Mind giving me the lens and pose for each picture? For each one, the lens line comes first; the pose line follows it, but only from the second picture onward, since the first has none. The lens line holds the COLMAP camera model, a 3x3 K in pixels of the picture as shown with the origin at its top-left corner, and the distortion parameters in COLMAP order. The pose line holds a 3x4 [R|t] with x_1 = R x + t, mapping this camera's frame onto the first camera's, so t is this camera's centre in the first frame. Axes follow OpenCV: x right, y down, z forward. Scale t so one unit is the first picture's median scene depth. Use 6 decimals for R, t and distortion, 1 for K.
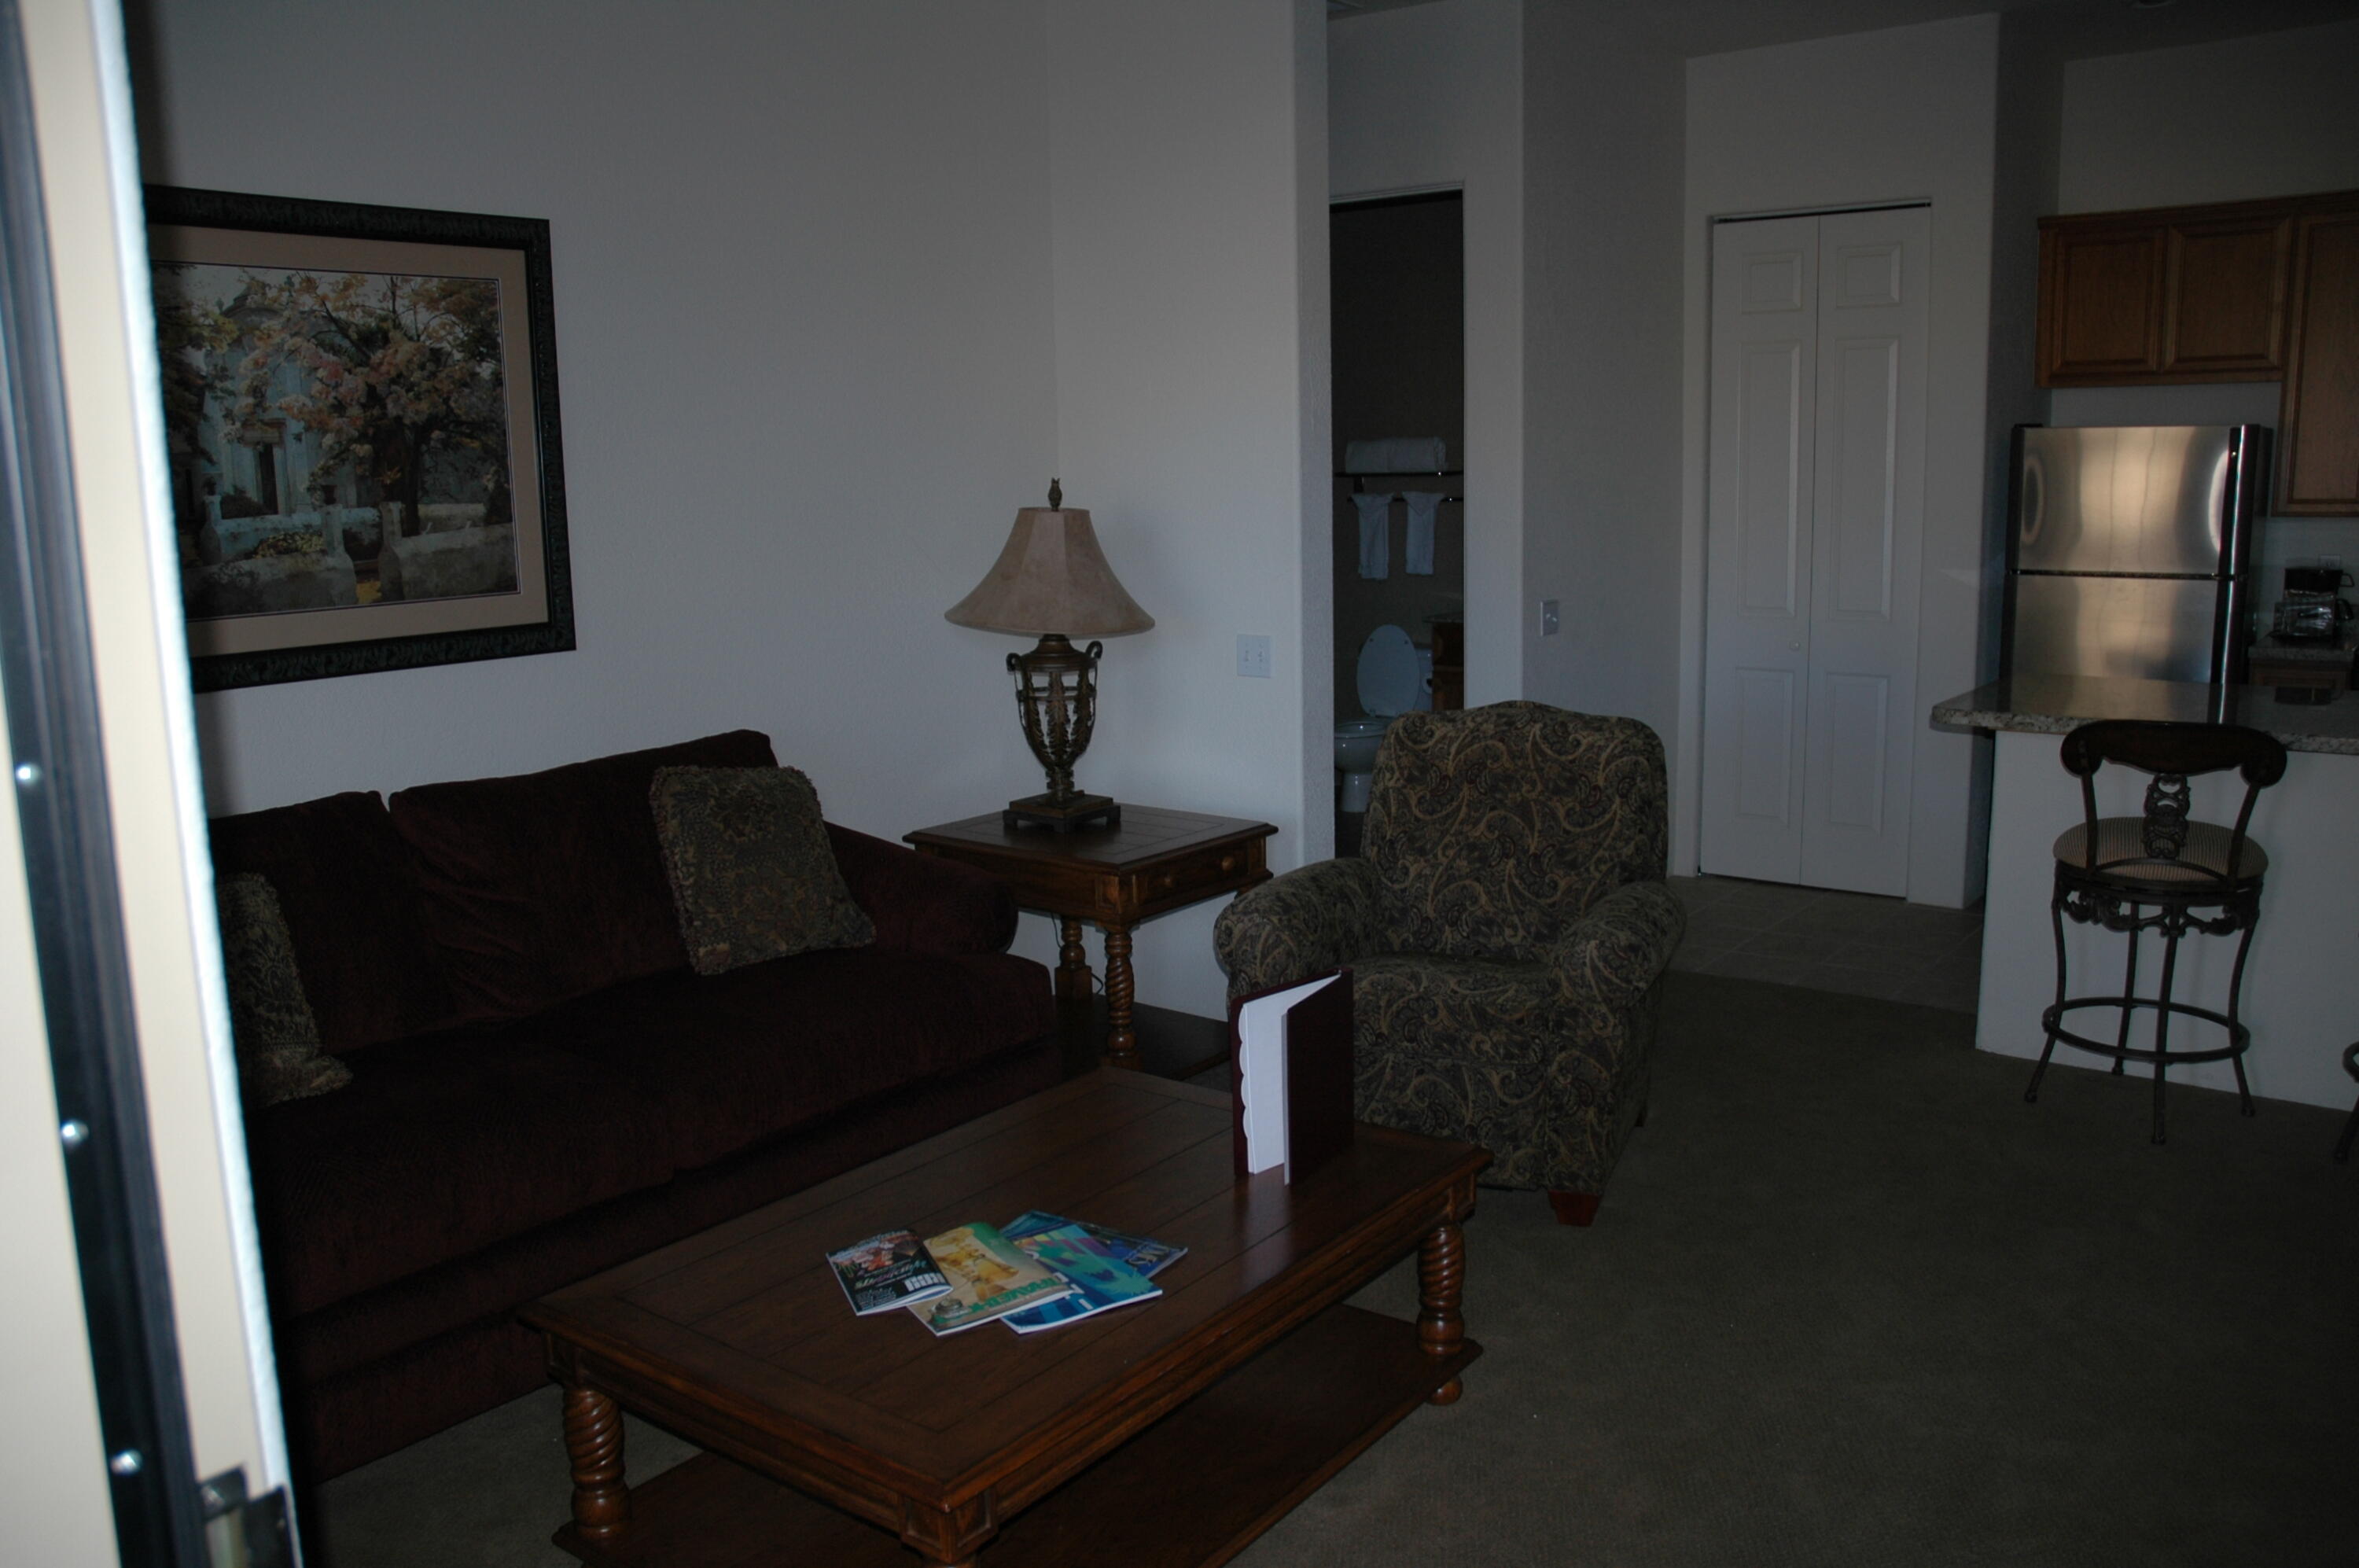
lens RADIAL K [[1859.8, 0, 1178.1], [0, 1859.8, 802.9], [0, 0, 1]] dist [-0.162243, 0.144065]
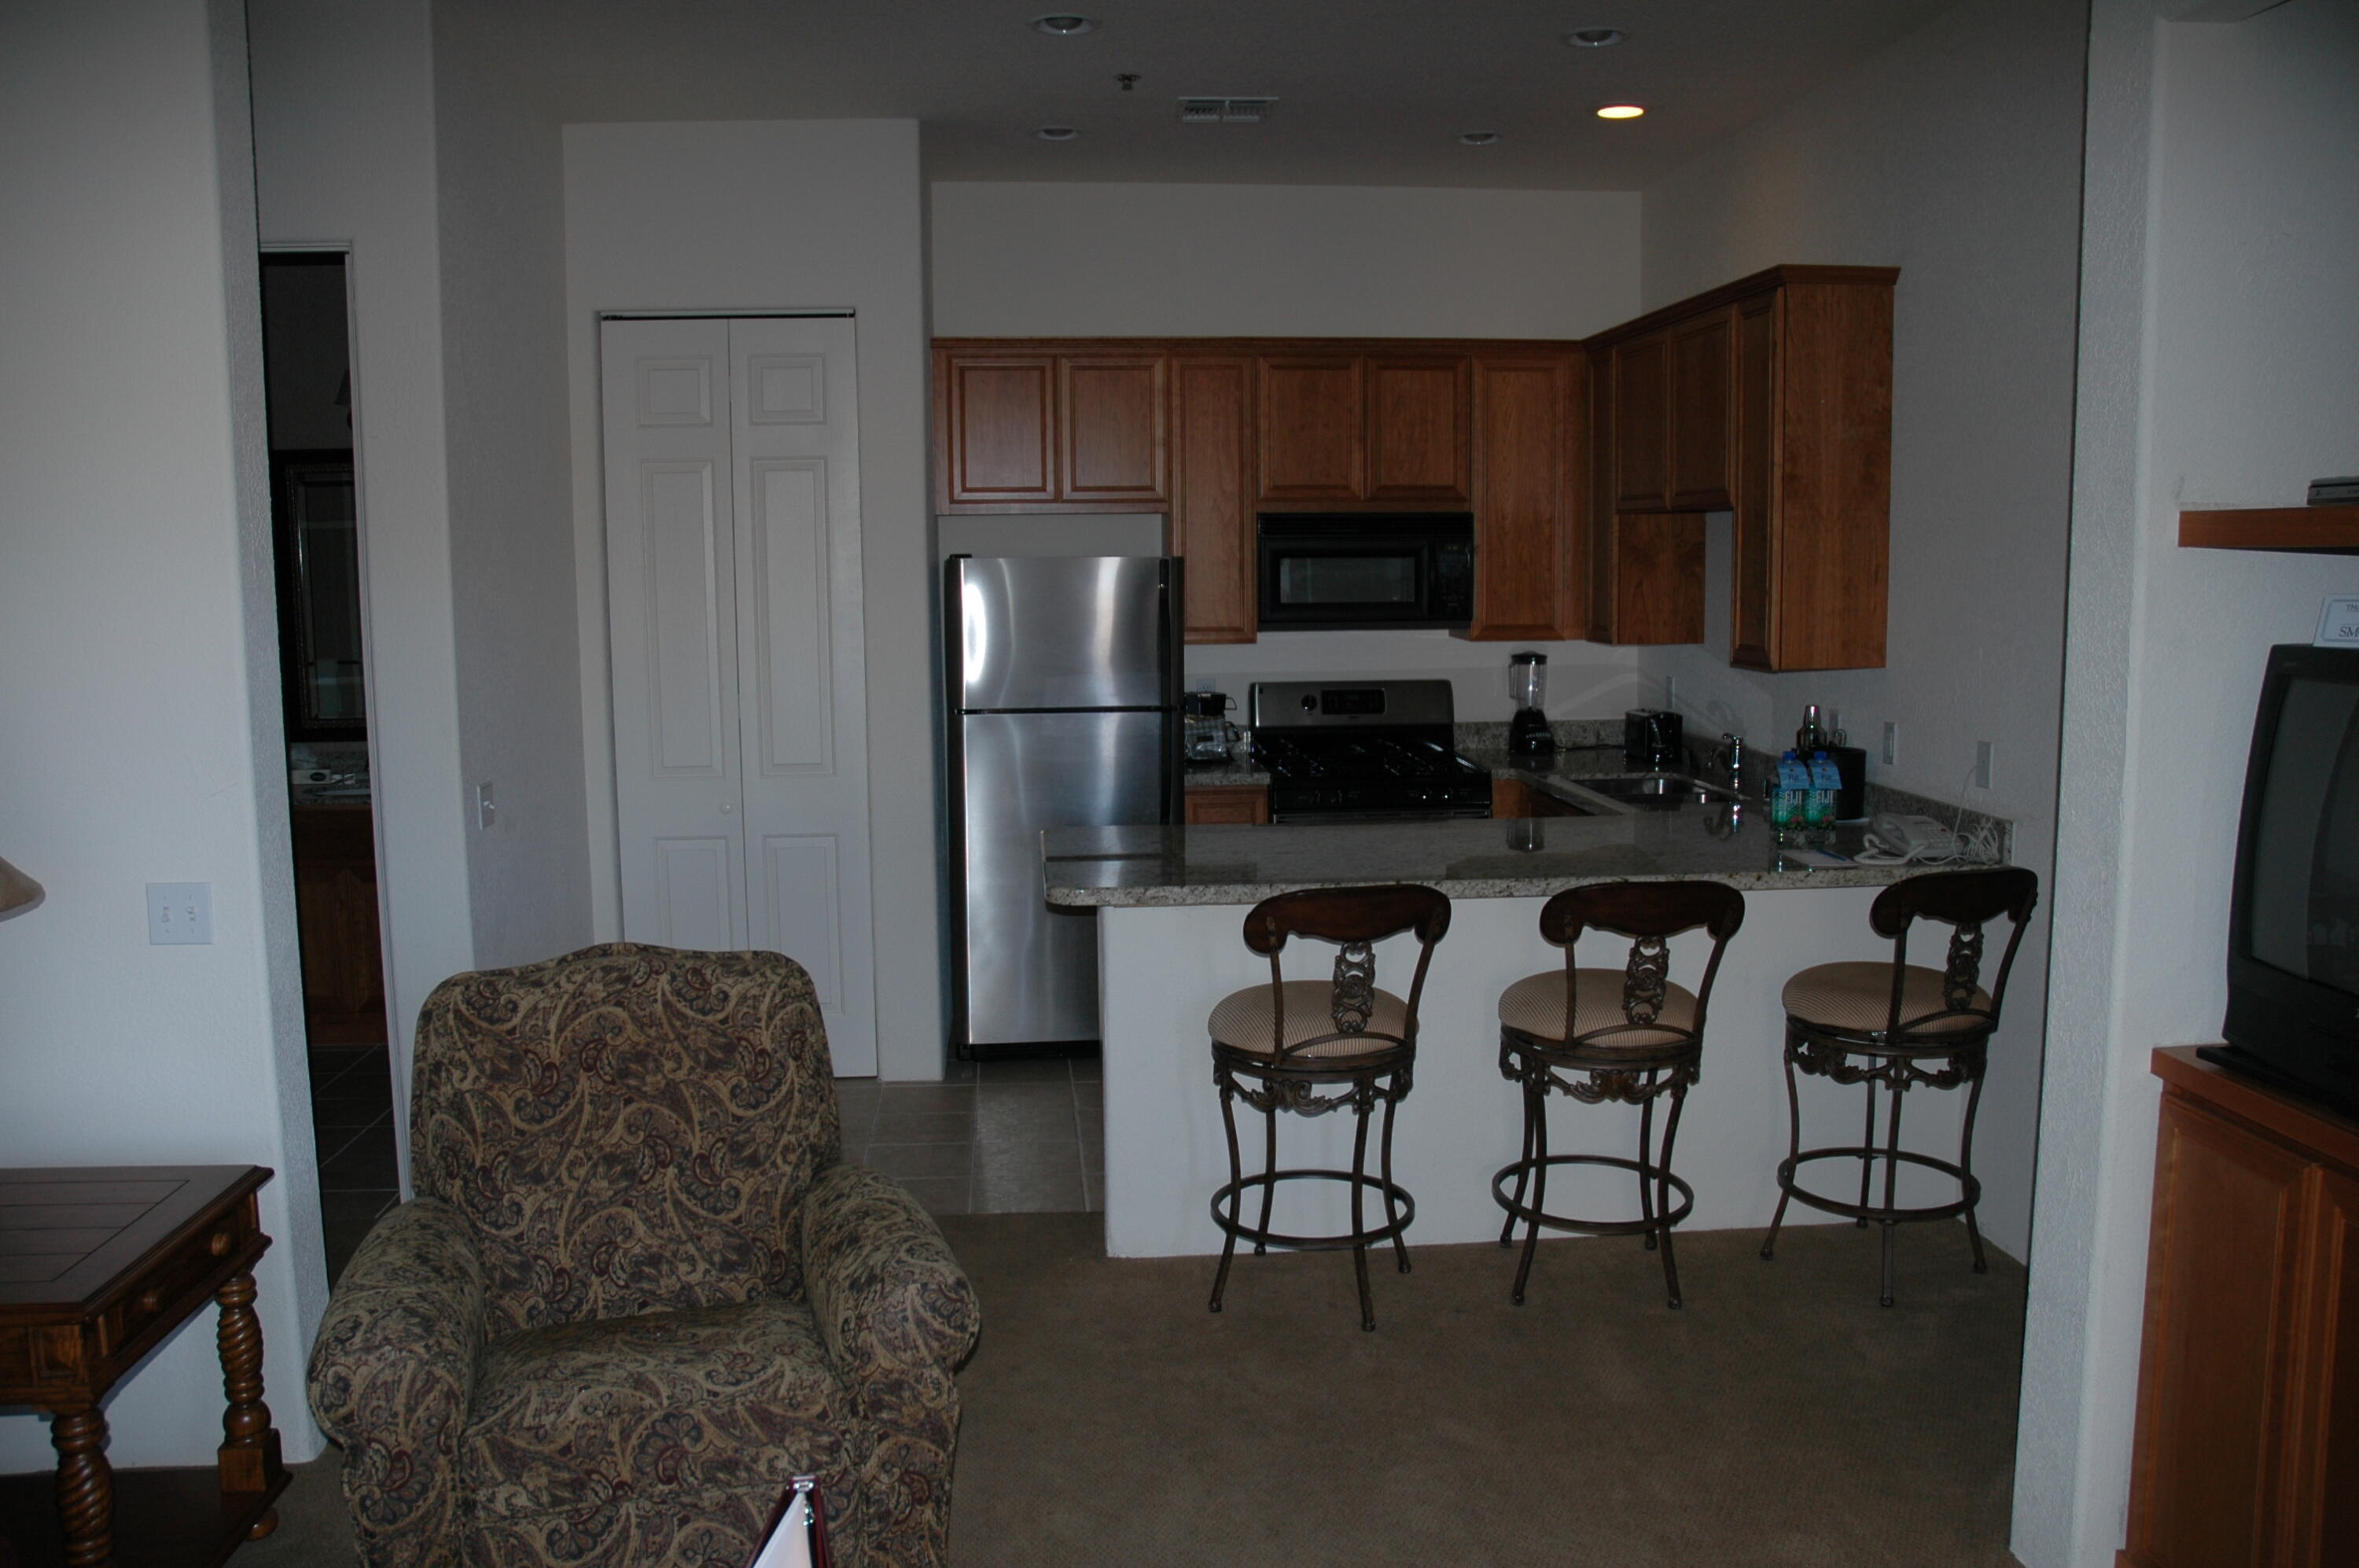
lens RADIAL K [[1859.8, 0, 1185.4], [0, 1859.8, 796.1], [0, 0, 1]] dist [-0.162243, 0.144065]
pose [[0.728340, -0.071793, 0.681444, -0.148736], [0.113473, 0.993402, -0.016623, -0.078259], [-0.675754, 0.089432, 0.731681, 0.315543]]
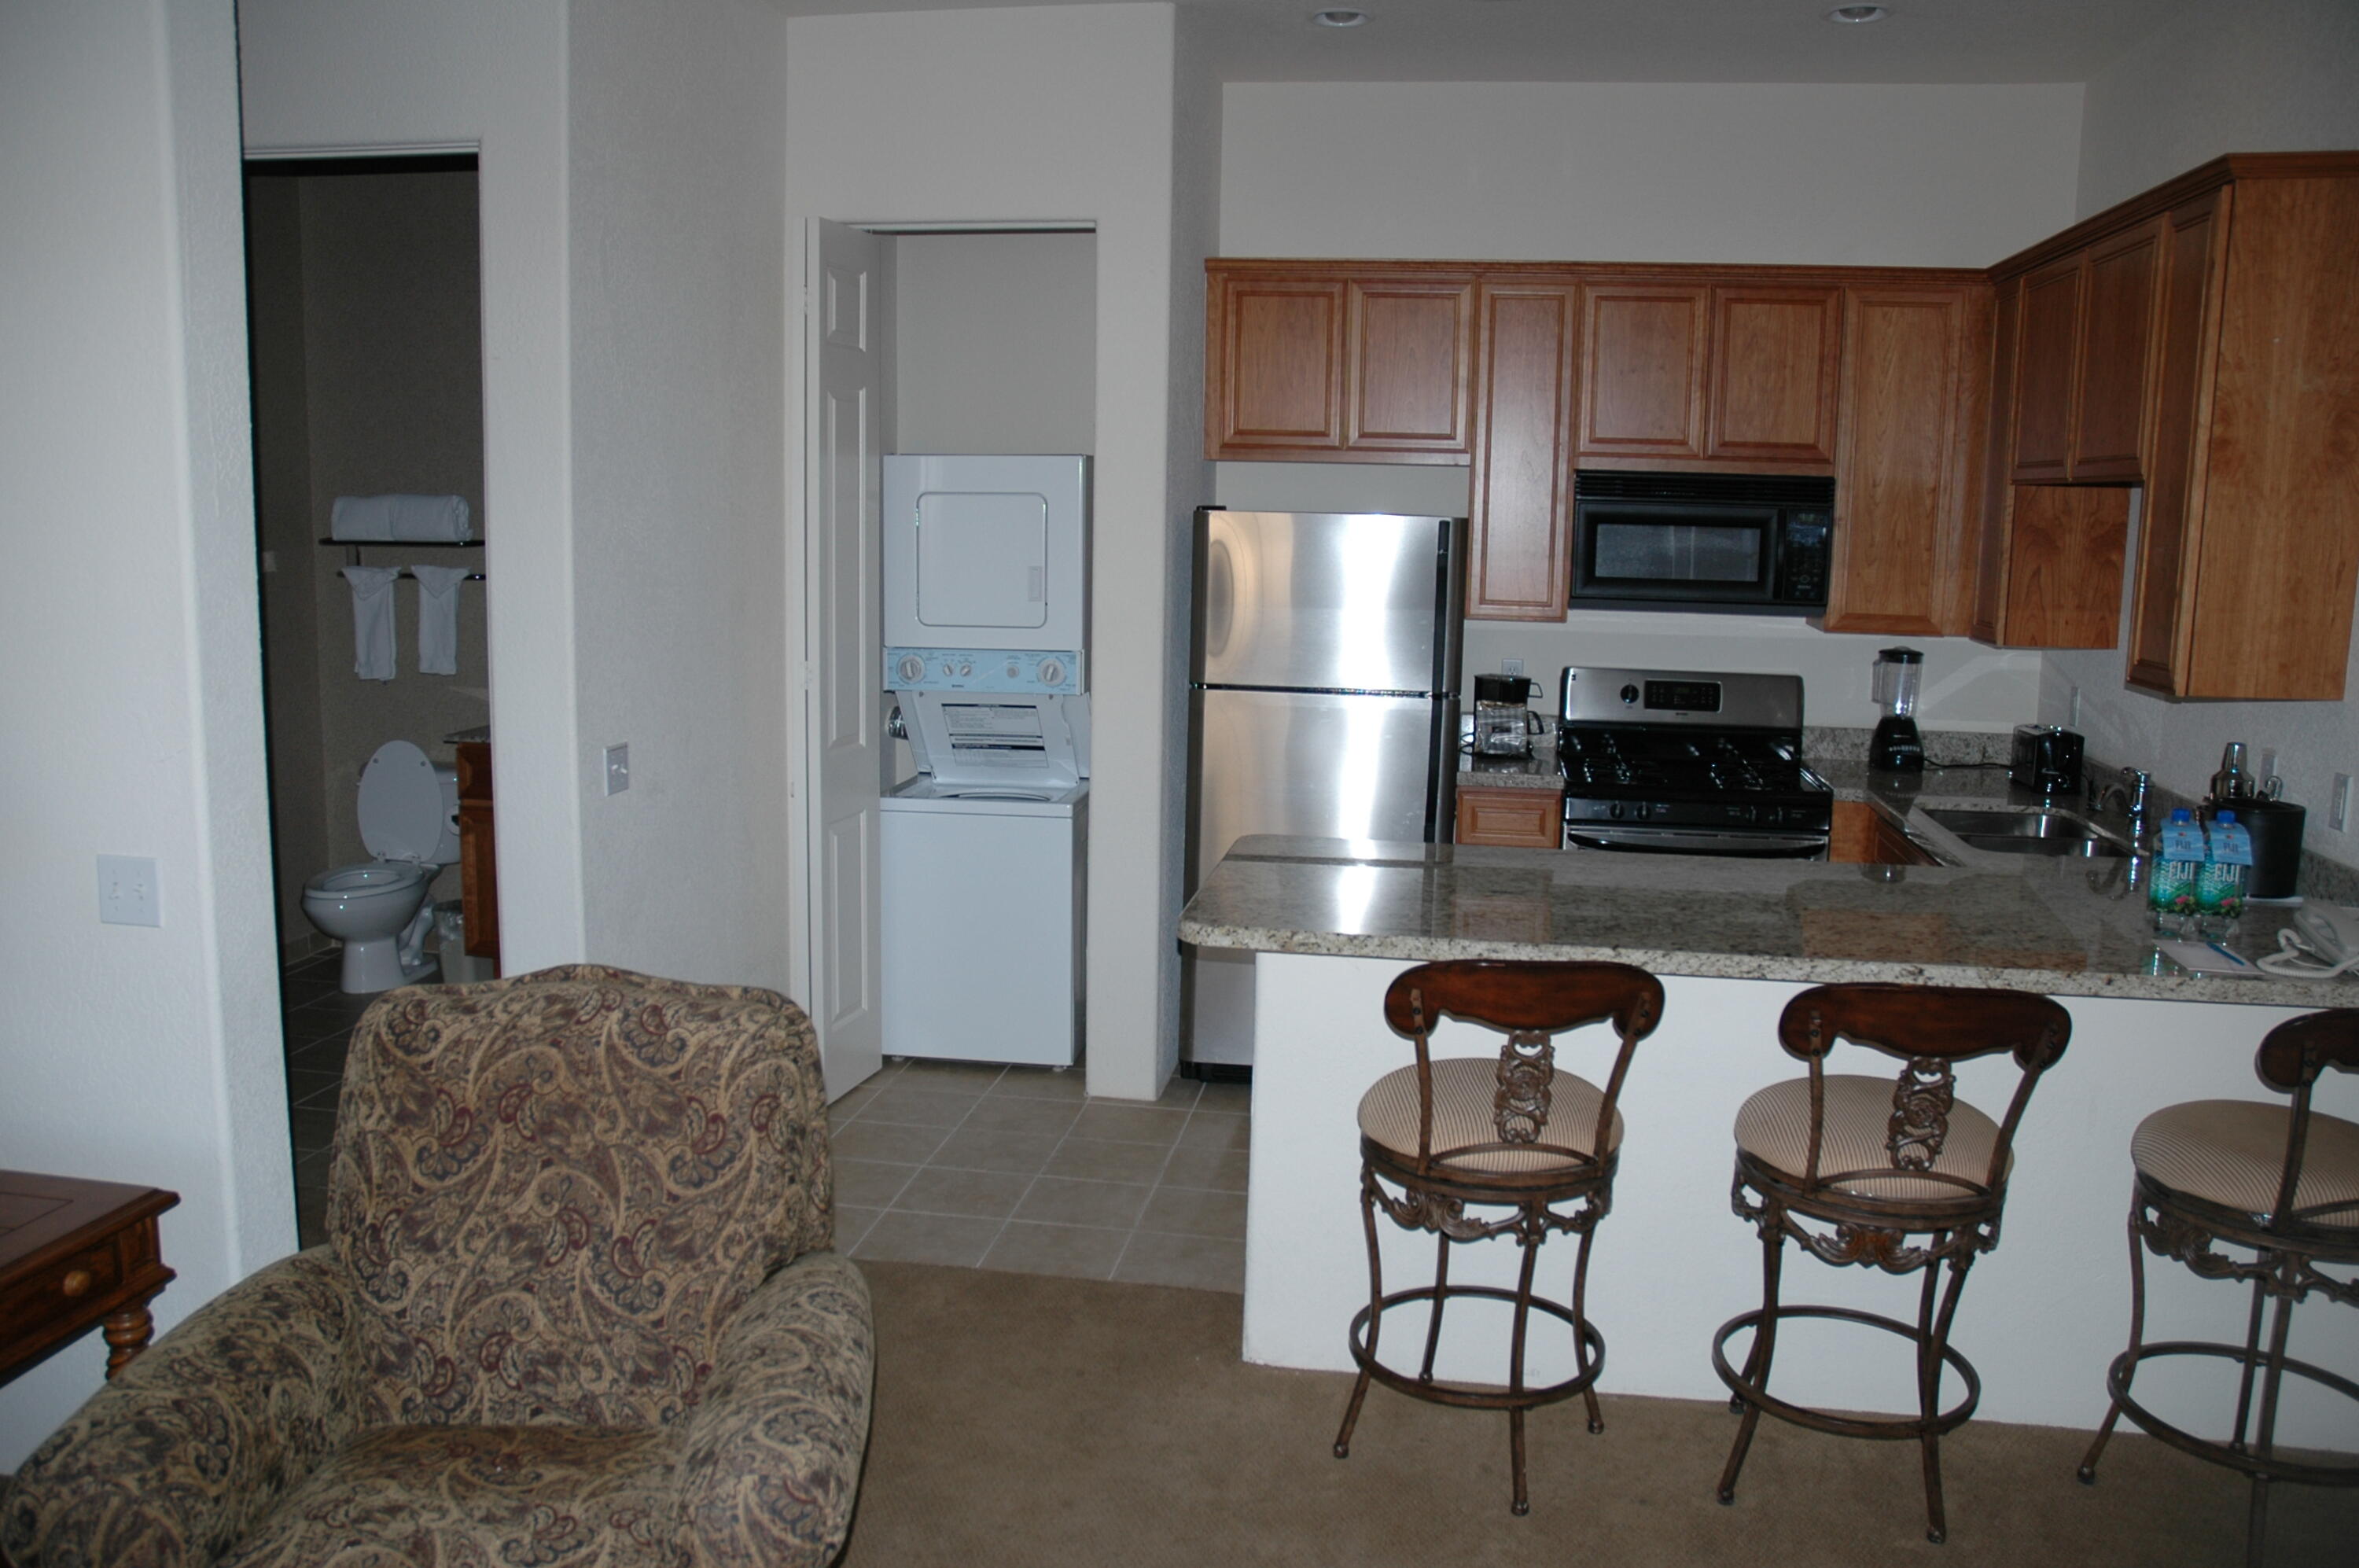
lens RADIAL K [[1859.8, 0, 1178.5], [0, 1859.8, 799.2], [0, 0, 1]] dist [-0.162243, 0.144065]
pose [[0.876460, -0.037506, 0.480012, 0.070126], [0.046243, 0.998910, -0.006385, -0.100974], [-0.479250, 0.027793, 0.877238, 0.376624]]
